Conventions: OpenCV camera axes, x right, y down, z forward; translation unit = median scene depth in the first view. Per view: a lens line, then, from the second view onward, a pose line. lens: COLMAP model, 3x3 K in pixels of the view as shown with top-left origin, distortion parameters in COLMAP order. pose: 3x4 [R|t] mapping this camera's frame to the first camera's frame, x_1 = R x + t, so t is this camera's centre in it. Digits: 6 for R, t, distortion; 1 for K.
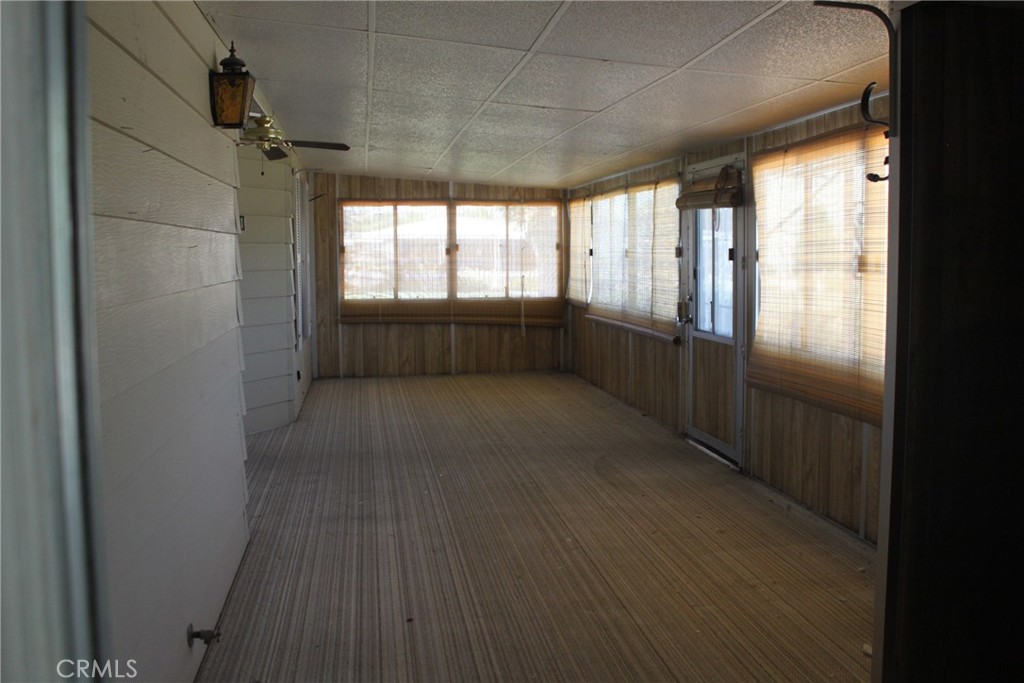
lens RADIAL K [[868.7, 0, 515.2], [0, 868.7, 335.2], [0, 0, 1]] dist [-0.164216, 0.140583]
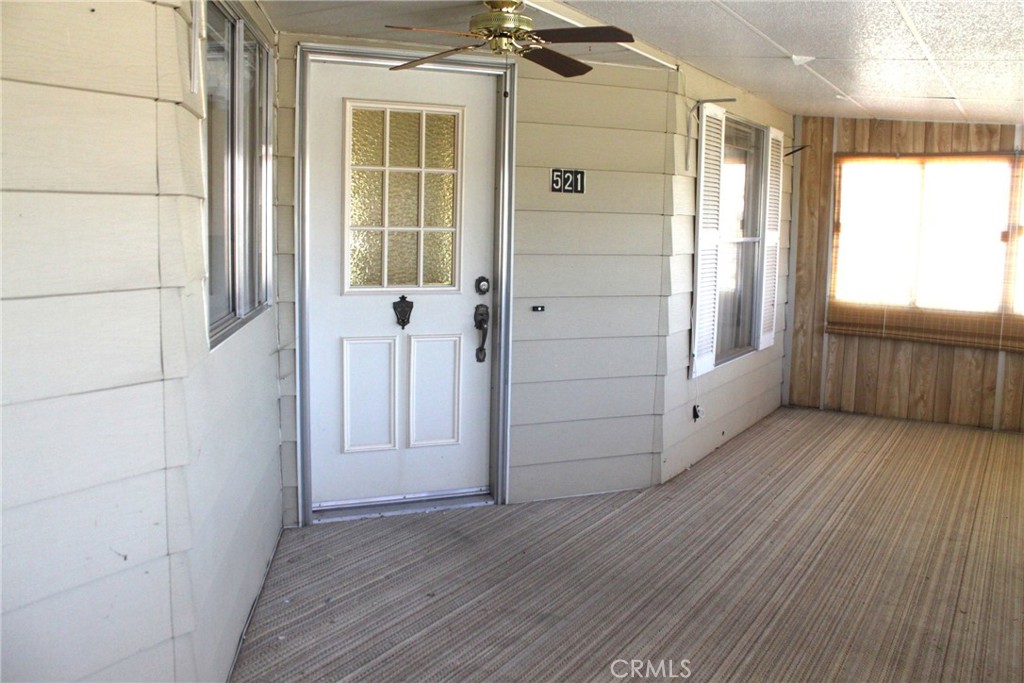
lens RADIAL K [[868.7, 0, 518.4], [0, 868.7, 322.0], [0, 0, 1]] dist [-0.164216, 0.140583]
pose [[0.751190, 0.094457, -0.653293, 0.059318], [-0.082209, 0.995390, 0.049390, -0.035890], [0.654946, 0.016606, 0.755493, 0.314273]]
